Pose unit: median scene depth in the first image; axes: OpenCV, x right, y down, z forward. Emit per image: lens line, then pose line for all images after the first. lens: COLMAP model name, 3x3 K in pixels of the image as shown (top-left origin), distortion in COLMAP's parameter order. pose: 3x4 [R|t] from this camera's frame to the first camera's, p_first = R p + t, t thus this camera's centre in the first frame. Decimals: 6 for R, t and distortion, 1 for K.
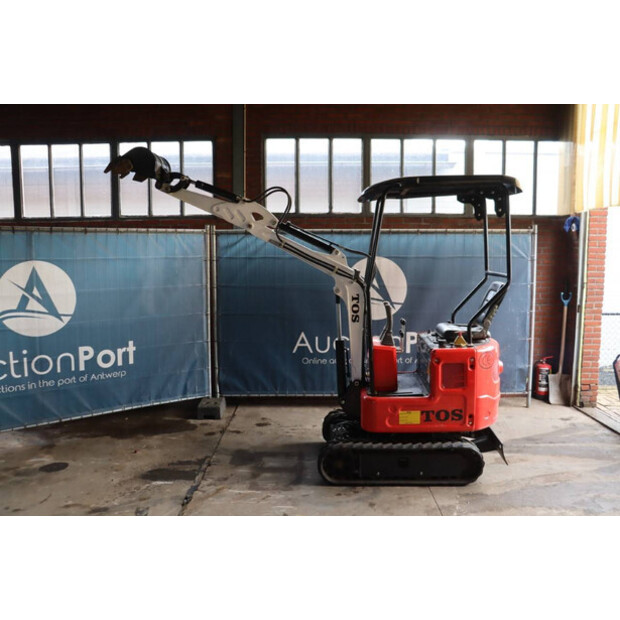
lens RADIAL K [[526.5, 0, 318.1], [0, 526.5, 313.1], [0, 0, 1]] dist [-0.143515, 0.103457]
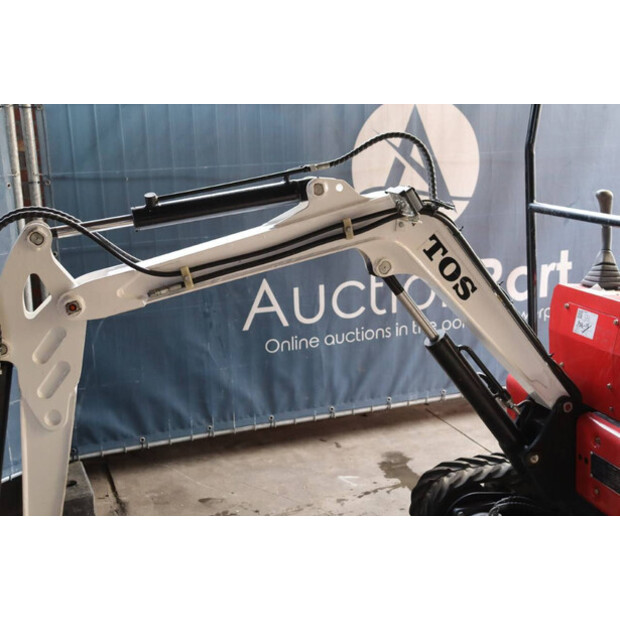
lens RADIAL K [[833.1, 0, 311.7], [0, 833.1, 312.6], [0, 0, 1]] dist [0.040709, 0.000000]
pose [[0.936517, -0.102179, 0.335405, -0.282568], [0.065347, 0.990700, 0.119347, -0.019353], [-0.344480, -0.089853, 0.934484, 0.462540]]
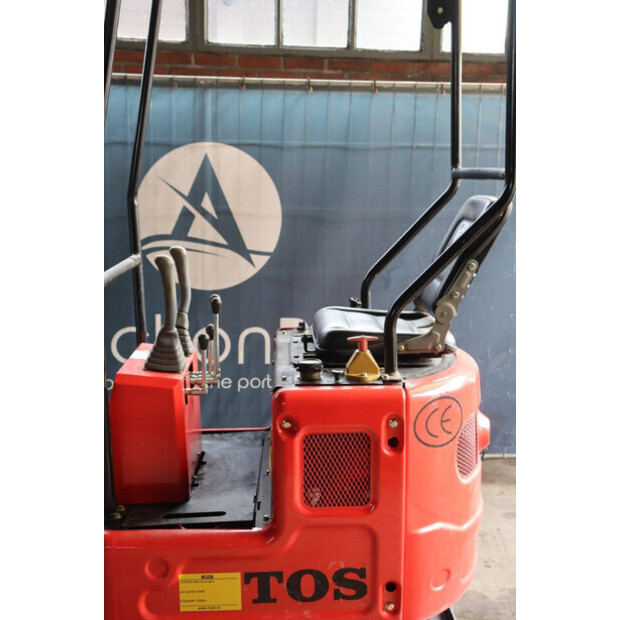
lens RADIAL K [[821.2, 0, 312.1], [0, 821.2, 305.3], [0, 0, 1]] dist [0.027954, 0.000000]
pose [[0.994536, 0.004585, 0.104289, 0.157787], [-0.009492, 0.998868, 0.046608, -0.008853], [-0.103958, -0.047344, 0.993454, 0.404457]]
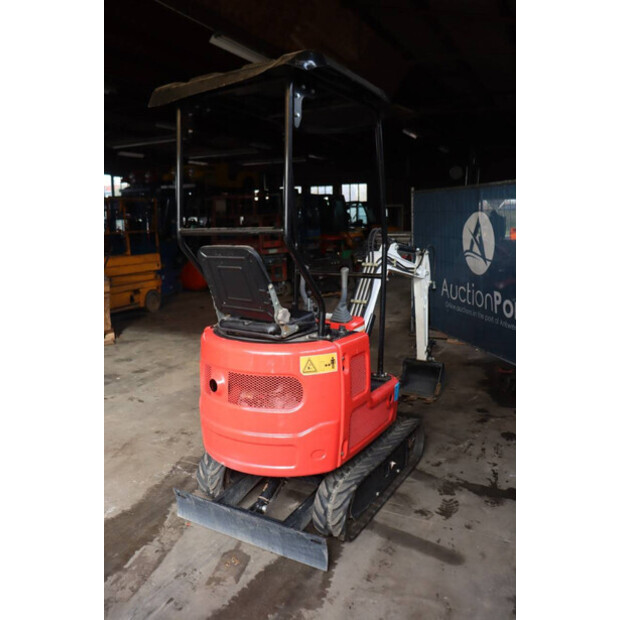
lens RADIAL K [[527.4, 0, 308.7], [0, 527.4, 311.2], [0, 0, 1]] dist [-0.114820, 0.069002]
pose [[-0.456397, 0.160512, -0.875179, 0.753022], [-0.086281, 0.970975, 0.223076, -0.114676], [0.885583, 0.177322, -0.429301, 1.223009]]
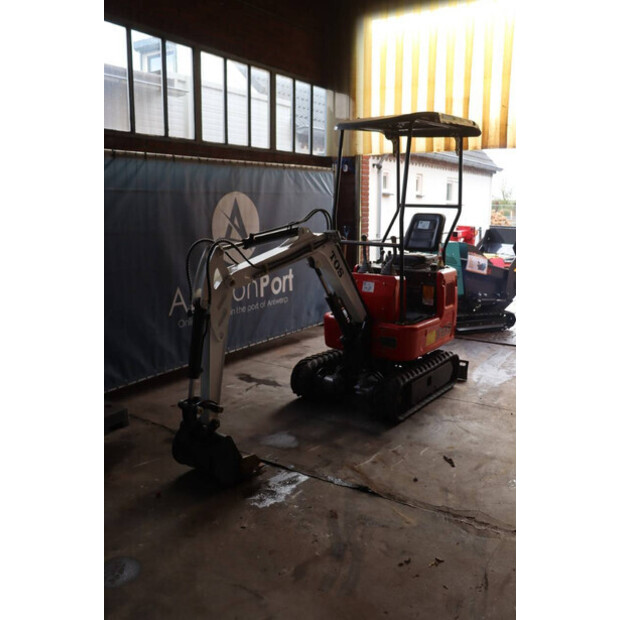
lens RADIAL K [[565.6, 0, 311.8], [0, 565.6, 304.2], [0, 0, 1]] dist [-0.105172, 0.000000]
pose [[0.558257, -0.142392, 0.817358, -0.776154], [0.090924, 0.989728, 0.110320, -0.017381], [-0.824671, 0.012730, 0.565470, 0.465360]]
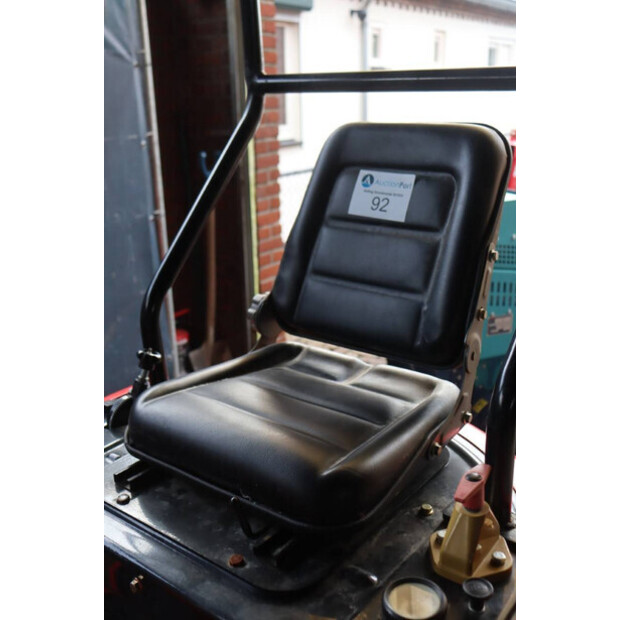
lens RADIAL K [[686.7, 0, 309.1], [0, 686.7, 309.8], [0, 0, 1]] dist [-0.011031, 0.000000]
pose [[0.563206, -0.261305, 0.783913, 0.094040], [0.116048, 0.964293, 0.238057, -0.051522], [-0.818127, -0.043103, 0.573420, 0.802283]]
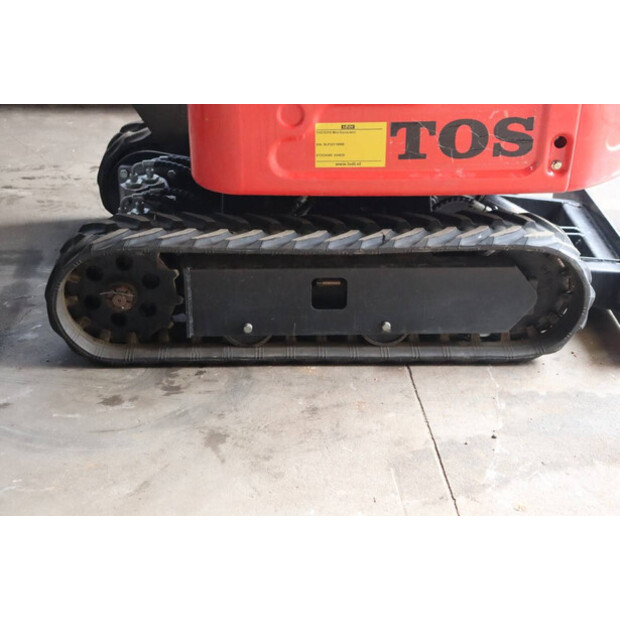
lens RADIAL K [[1020.1, 0, 315.2], [0, 1020.1, 310.4], [0, 0, 1]] dist [0.152050, 0.000000]
pose [[0.996183, -0.018901, 0.085224, 0.089920], [-0.012347, 0.935957, 0.351897, 0.072808], [-0.086417, -0.351606, 0.932151, 0.372235]]
